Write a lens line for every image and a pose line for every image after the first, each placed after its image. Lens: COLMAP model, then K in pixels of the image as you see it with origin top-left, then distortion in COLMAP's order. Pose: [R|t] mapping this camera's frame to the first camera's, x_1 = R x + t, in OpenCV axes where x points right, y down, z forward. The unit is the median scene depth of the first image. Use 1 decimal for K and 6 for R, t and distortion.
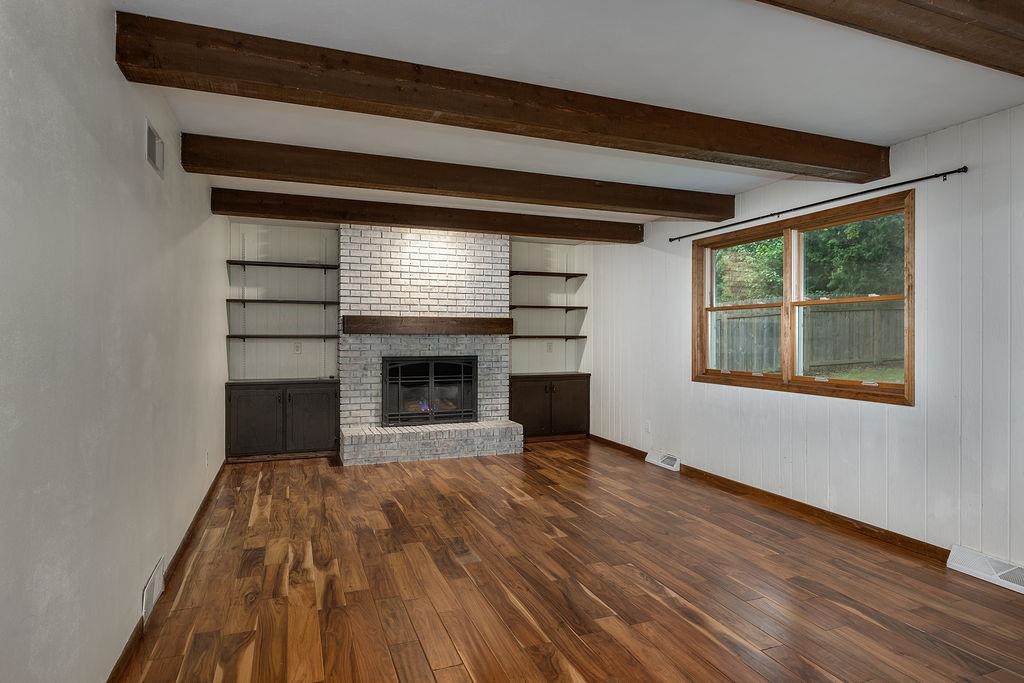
lens RADIAL K [[573.4, 0, 512.0], [0, 573.4, 341.5], [0, 0, 1]] dist [0.001160, -0.000399]
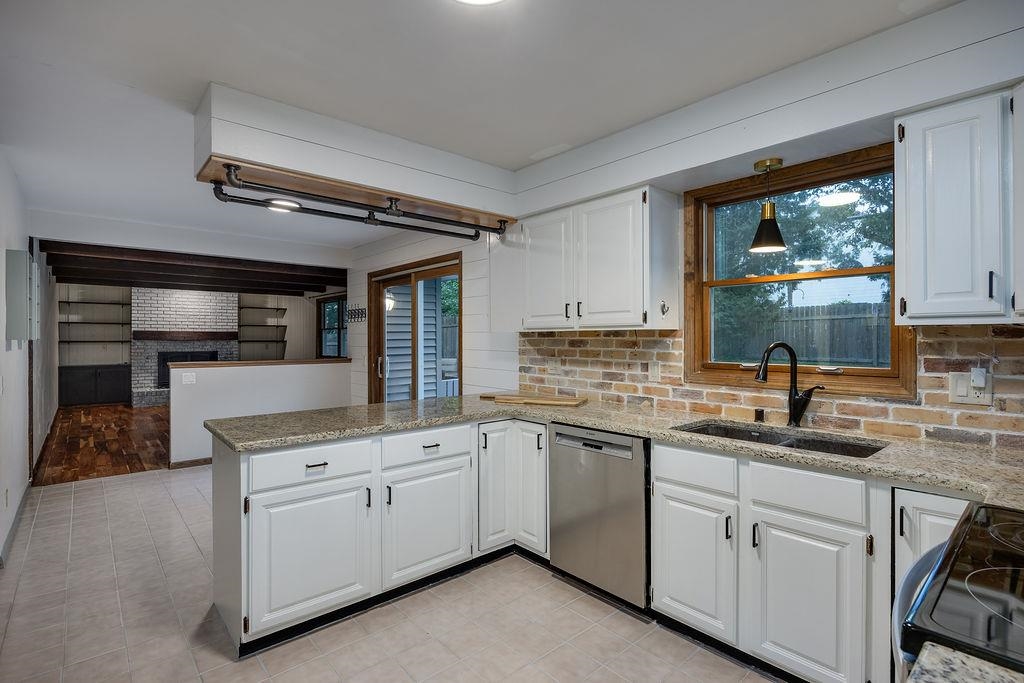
lens RADIAL K [[486.8, 0, 512.0], [0, 486.8, 341.5], [0, 0, 1]] dist [-0.008670, -0.000065]
pose [[0.937764, -0.003337, 0.347257, 0.323078], [0.005079, 0.999979, -0.004105, 0.003969], [-0.347235, 0.005613, 0.937761, -0.935346]]
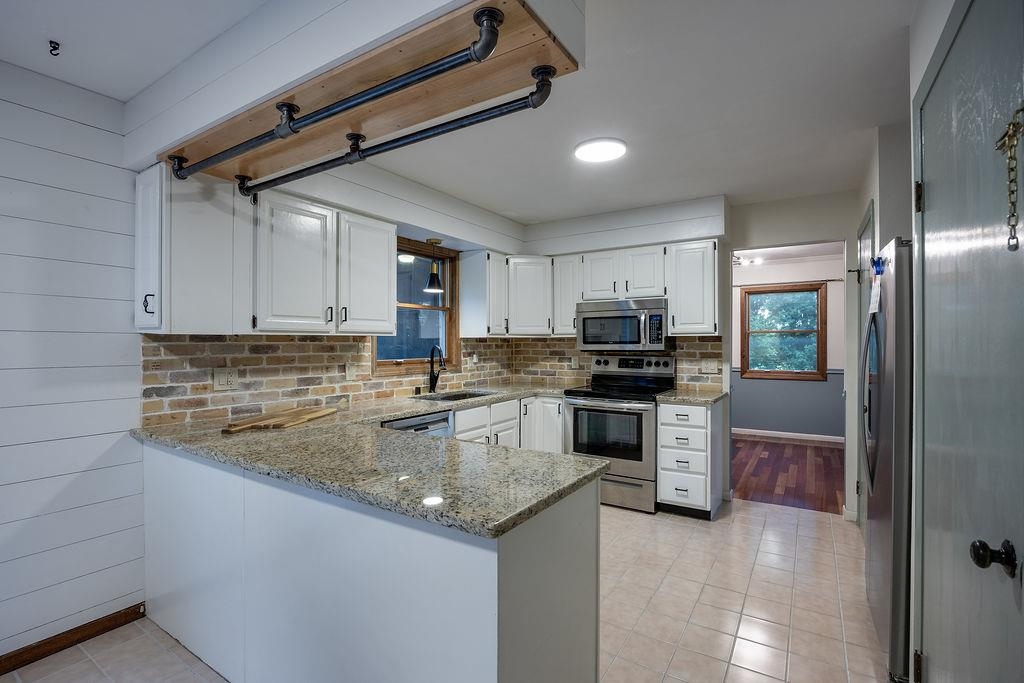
lens RADIAL K [[471.3, 0, 508.3], [0, 471.3, 349.9], [0, 0, 1]] dist [-0.021077, -0.000188]
pose [[-0.585521, -0.011321, 0.810578, 0.078461], [0.011245, 0.999693, 0.022085, -0.002412], [-0.810579, 0.022046, -0.585214, -0.371004]]
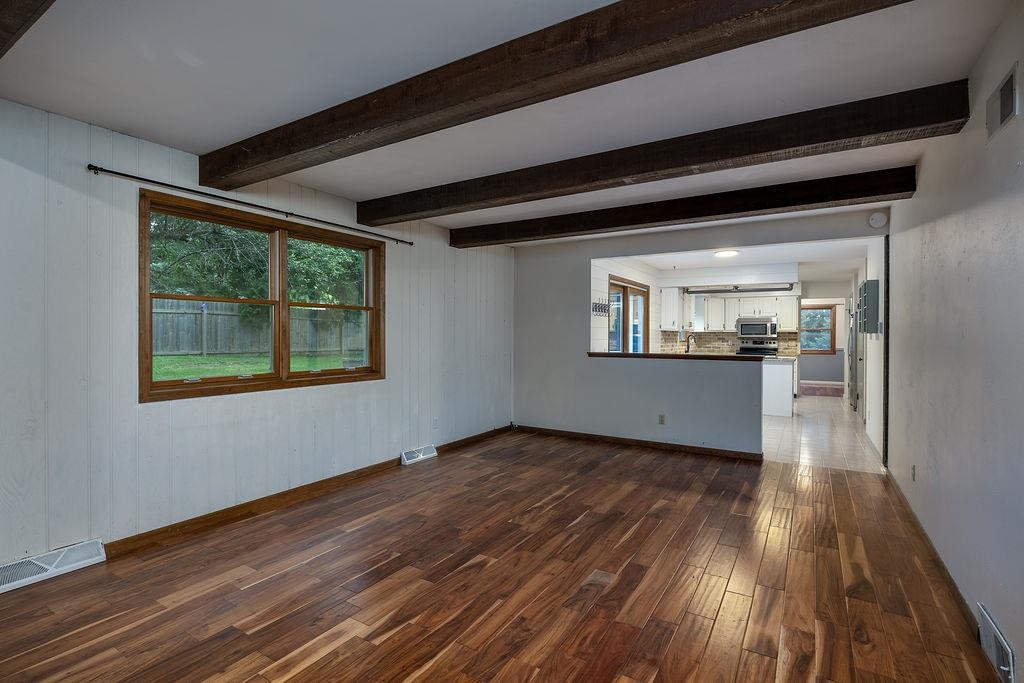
lens RADIAL K [[486.8, 0, 512.0], [0, 486.8, 341.5], [0, 0, 1]] dist [-0.008670, -0.000065]
pose [[-0.604879, -0.013351, 0.796206, -0.331522], [0.004233, 0.999791, 0.019980, -0.008834], [-0.796306, 0.015456, -0.604696, 0.865901]]
